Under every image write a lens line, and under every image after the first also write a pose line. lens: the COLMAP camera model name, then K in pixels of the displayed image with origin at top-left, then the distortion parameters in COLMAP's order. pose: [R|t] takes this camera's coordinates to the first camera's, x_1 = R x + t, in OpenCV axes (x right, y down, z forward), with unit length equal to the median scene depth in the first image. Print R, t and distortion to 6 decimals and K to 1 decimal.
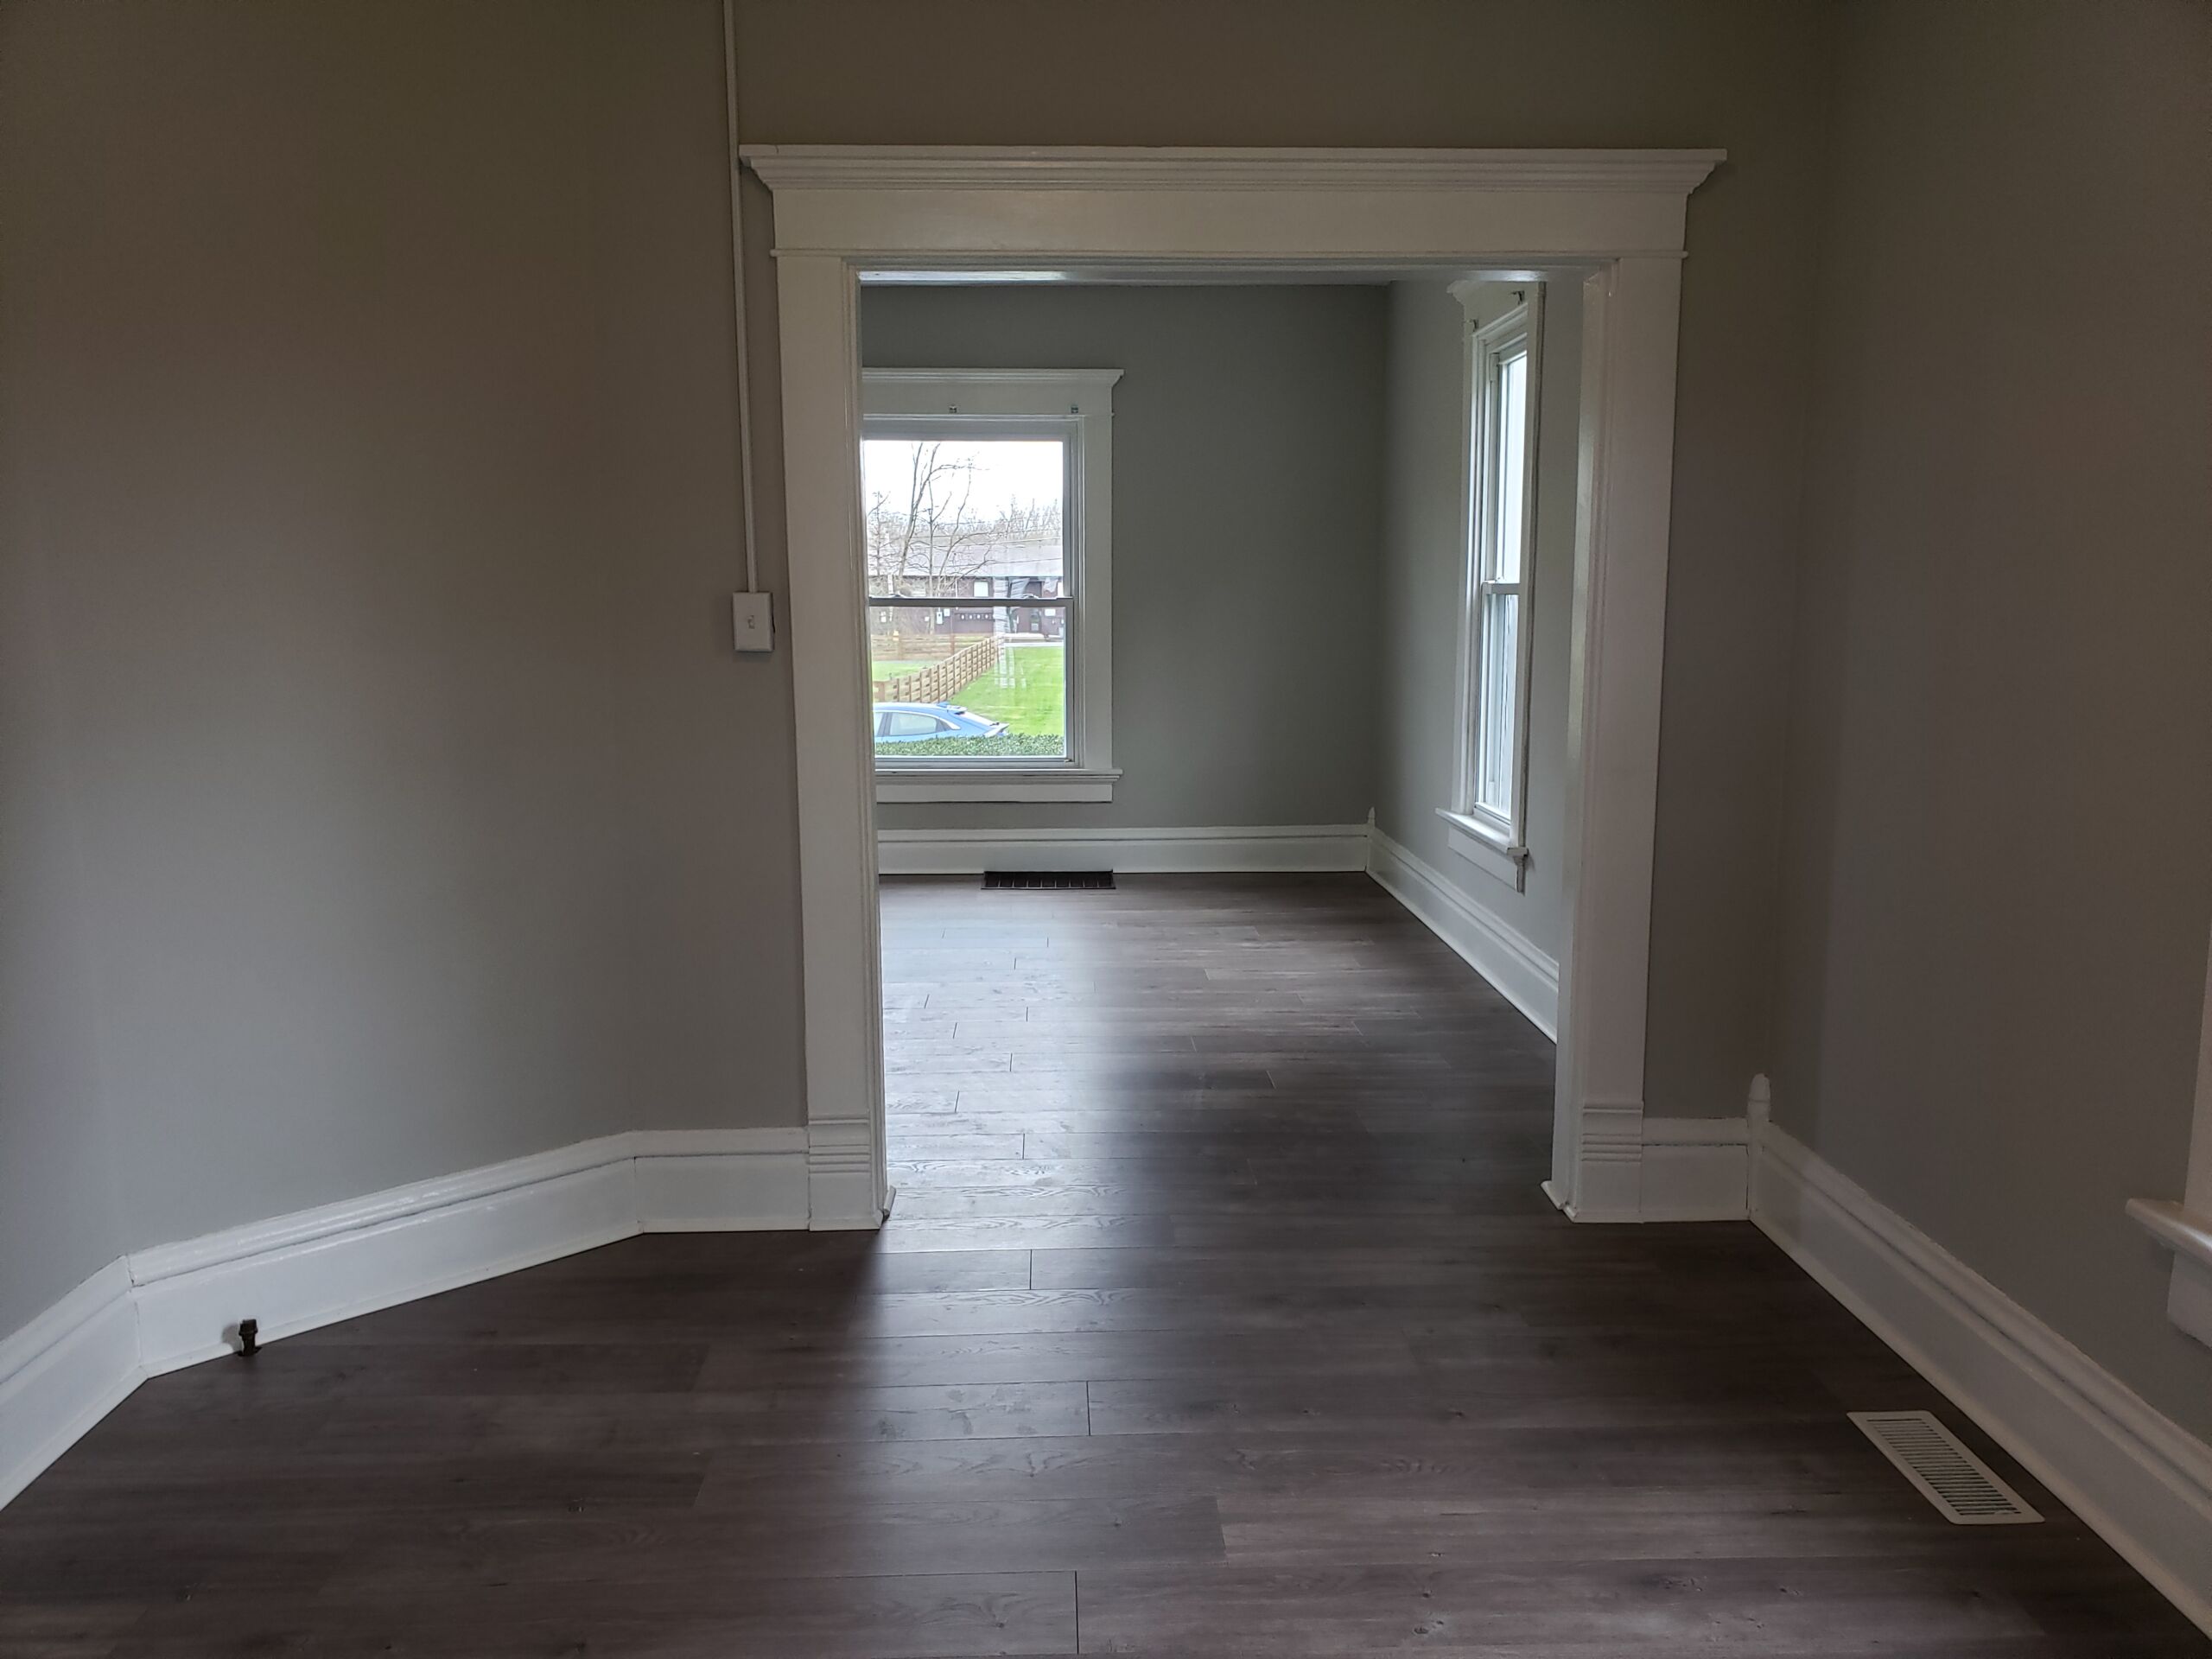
lens RADIAL K [[1747.2, 0, 1114.2], [0, 1747.2, 884.3], [0, 0, 1]] dist [0.057549, -0.029150]
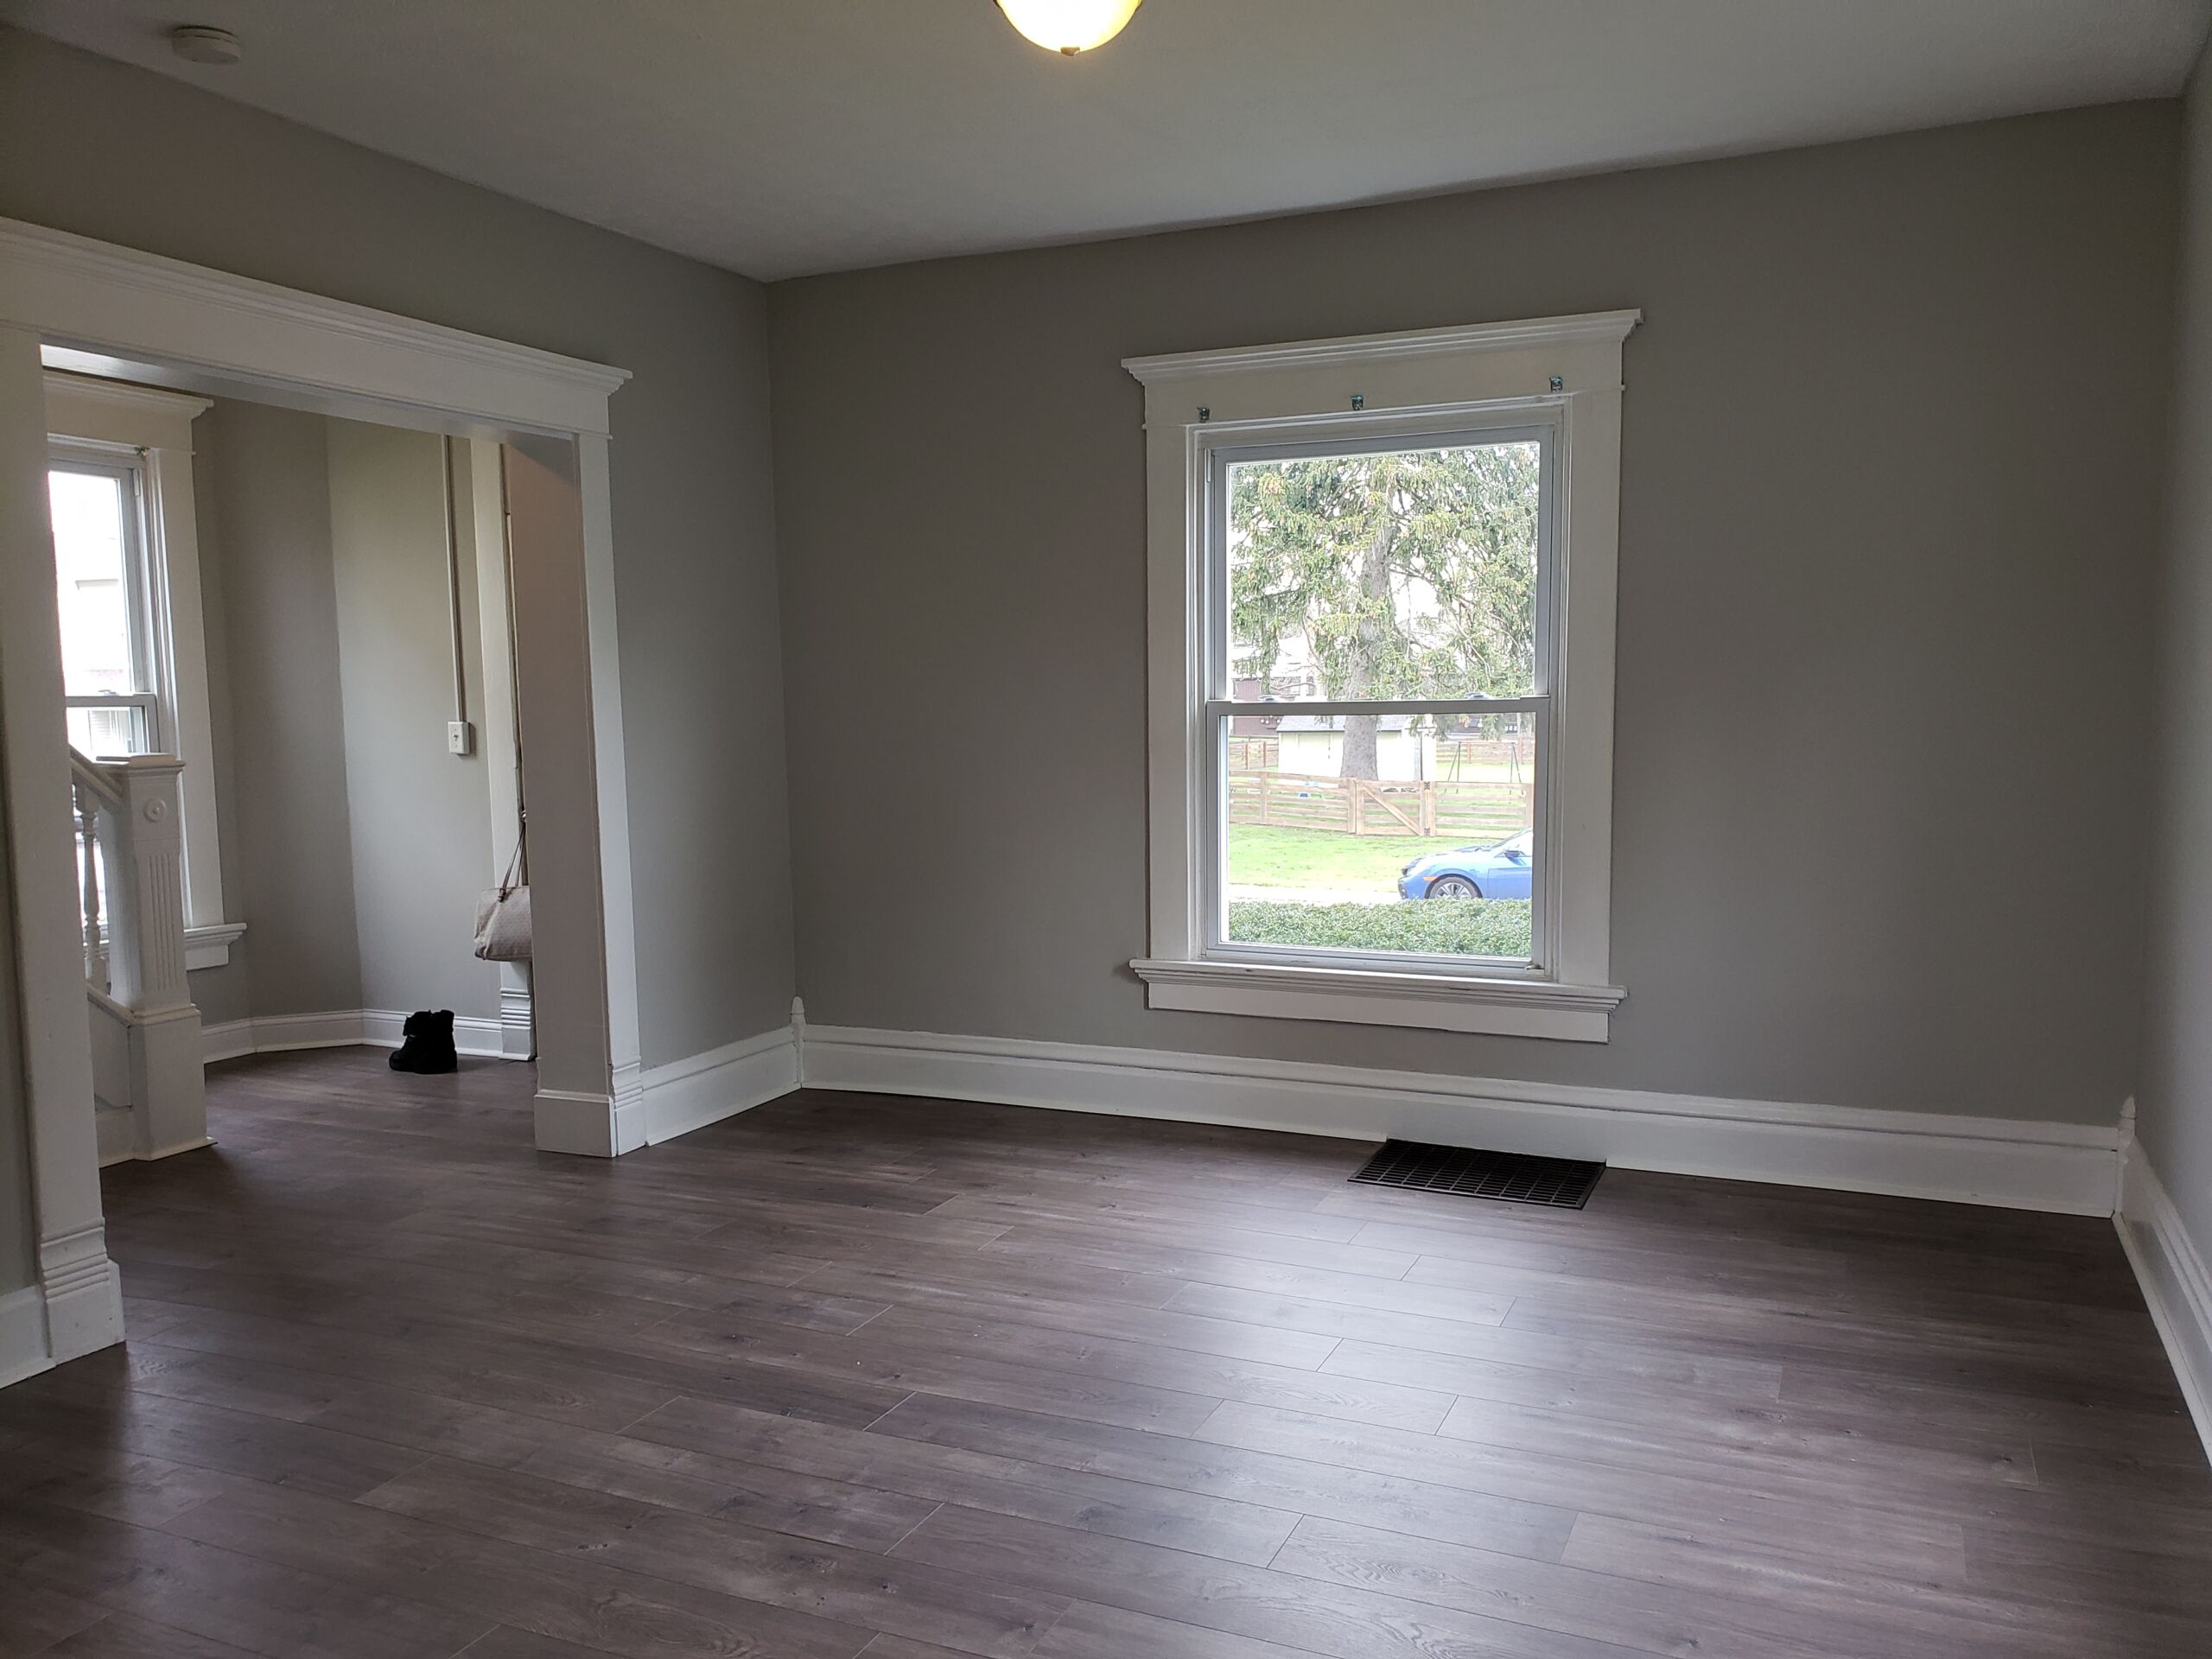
lens RADIAL K [[1747.2, 0, 1120.9], [0, 1747.2, 850.8], [0, 0, 1]] dist [0.057549, -0.029150]
pose [[0.897454, 0.030039, -0.440084, 0.134976], [-0.059964, 0.996725, -0.054249, -0.086380], [0.437013, 0.075076, 0.896316, 0.494499]]
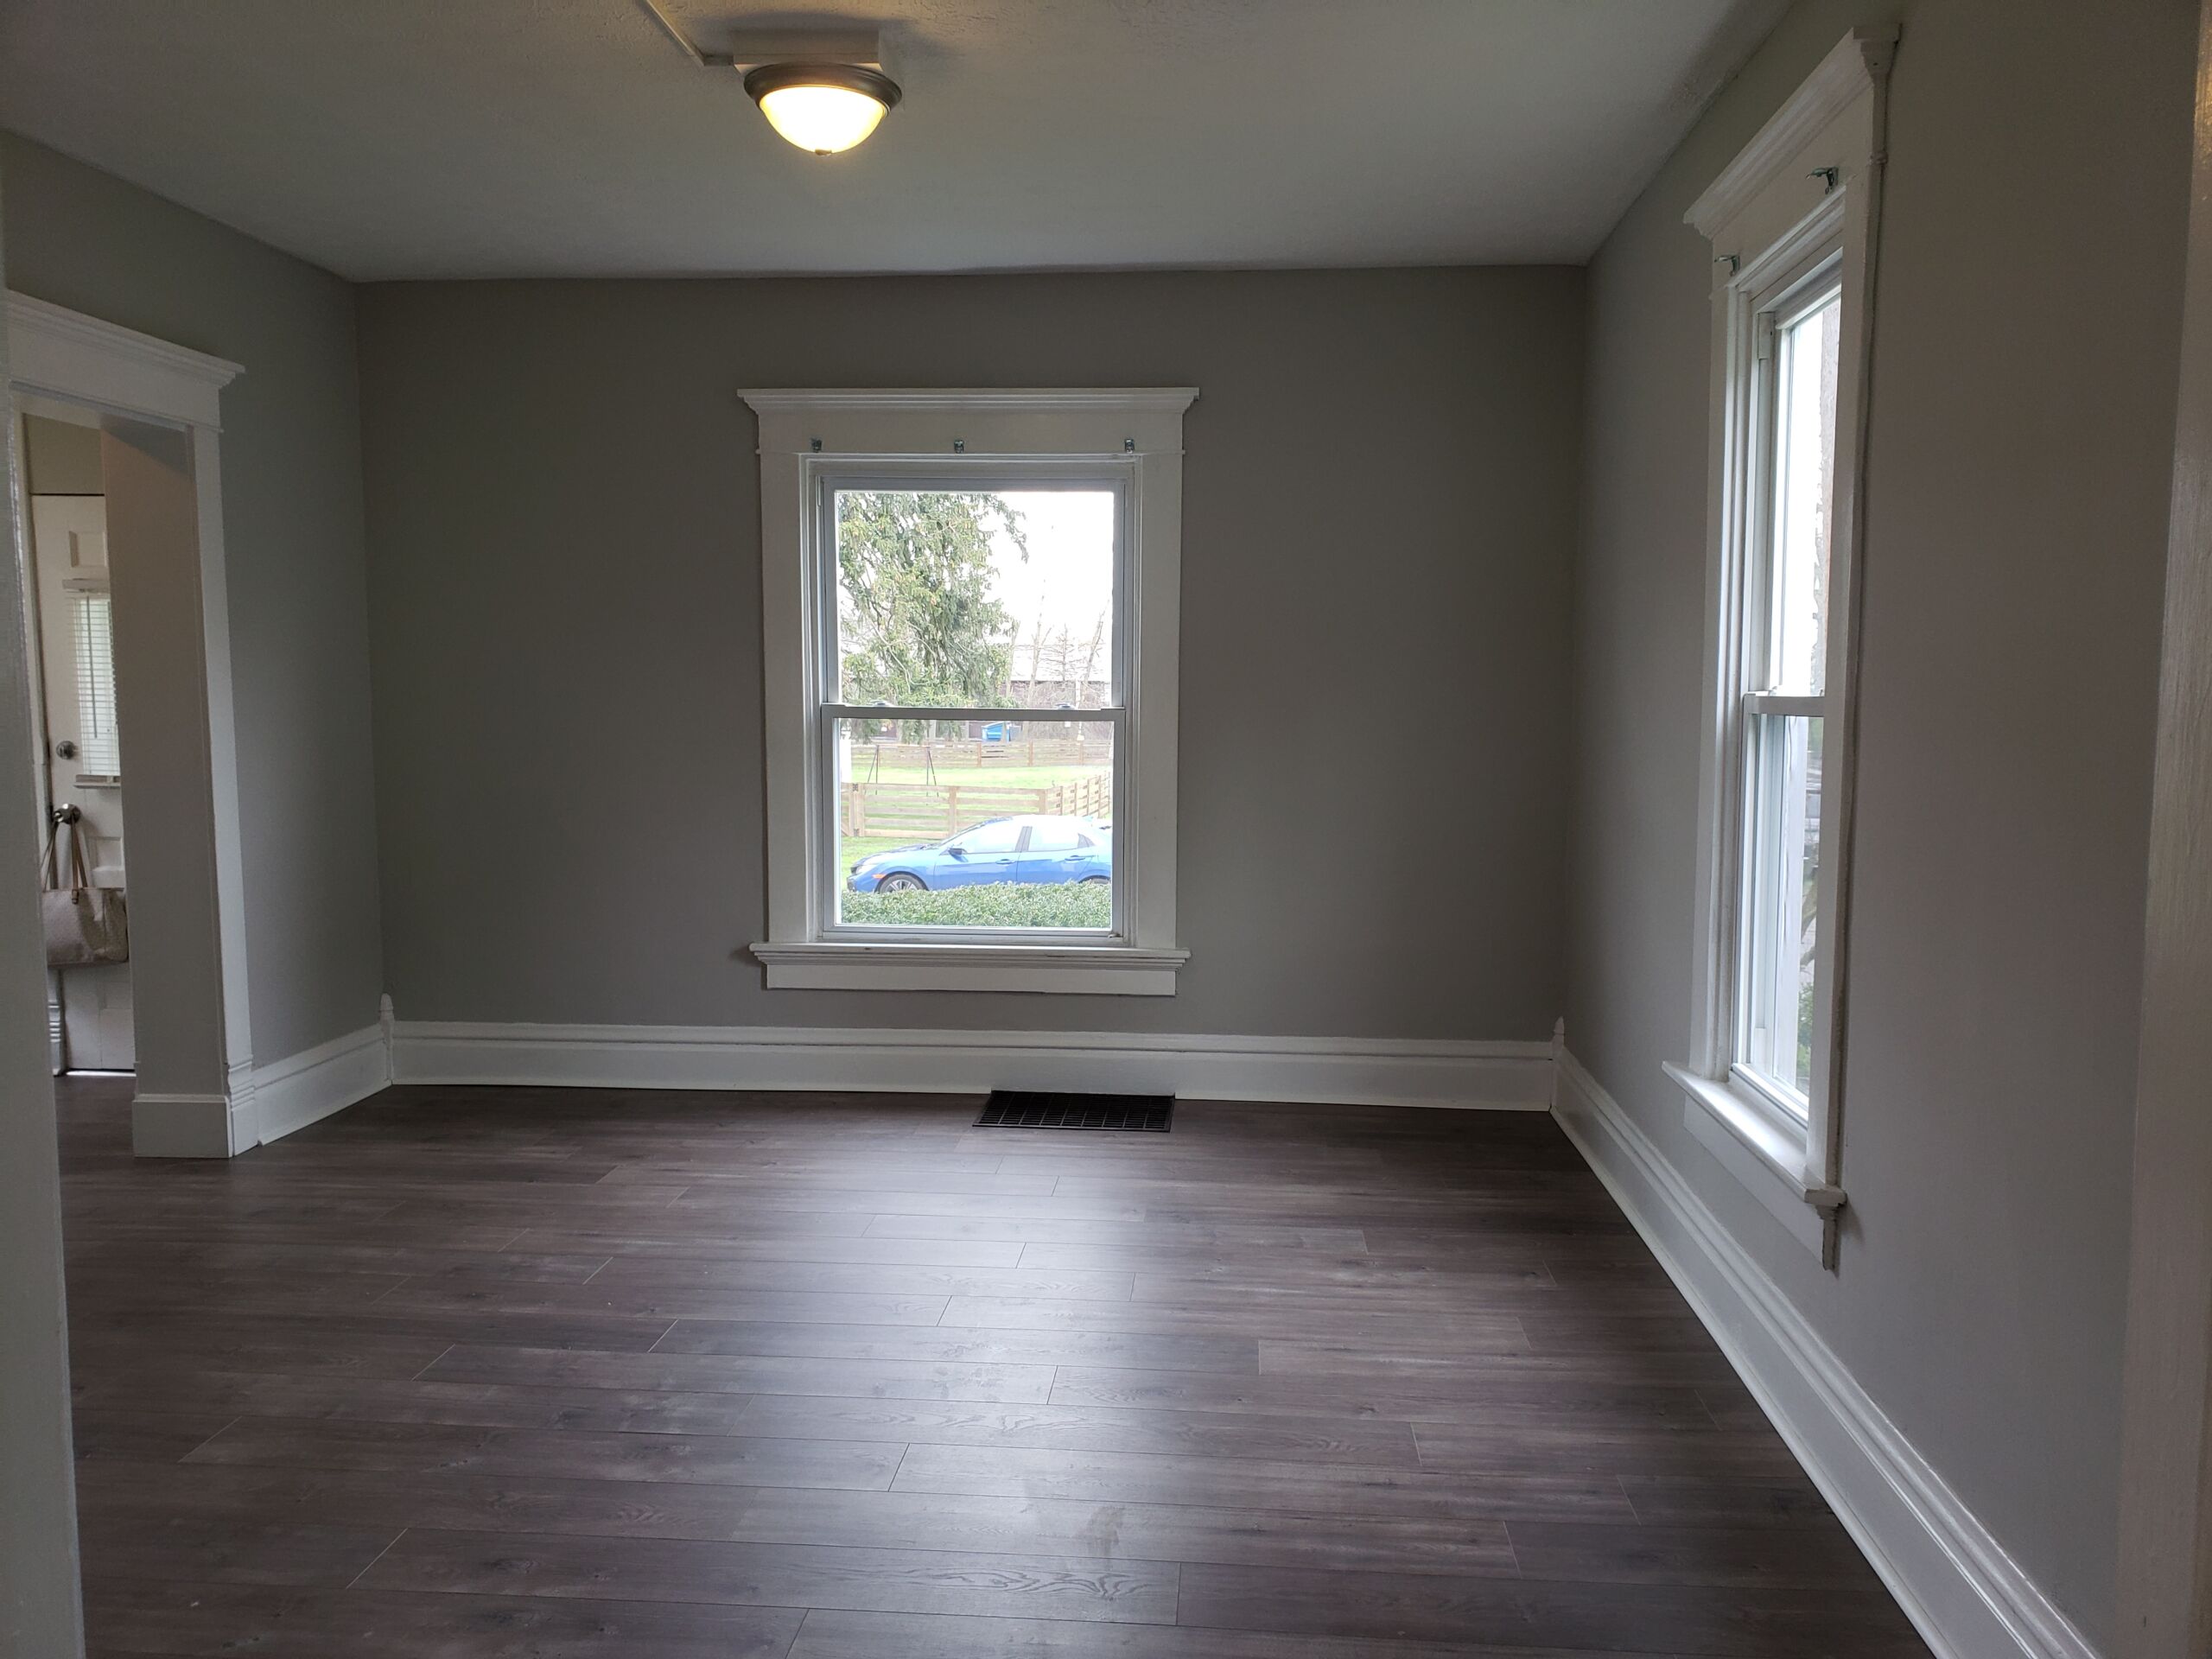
lens RADIAL K [[1747.2, 0, 1098.1], [0, 1747.2, 841.8], [0, 0, 1]] dist [0.057549, -0.029150]
pose [[0.992488, 0.016082, -0.121280, 0.063661], [-0.025364, 0.996832, -0.075381, -0.069138], [0.119684, 0.077891, 0.989752, 0.373820]]
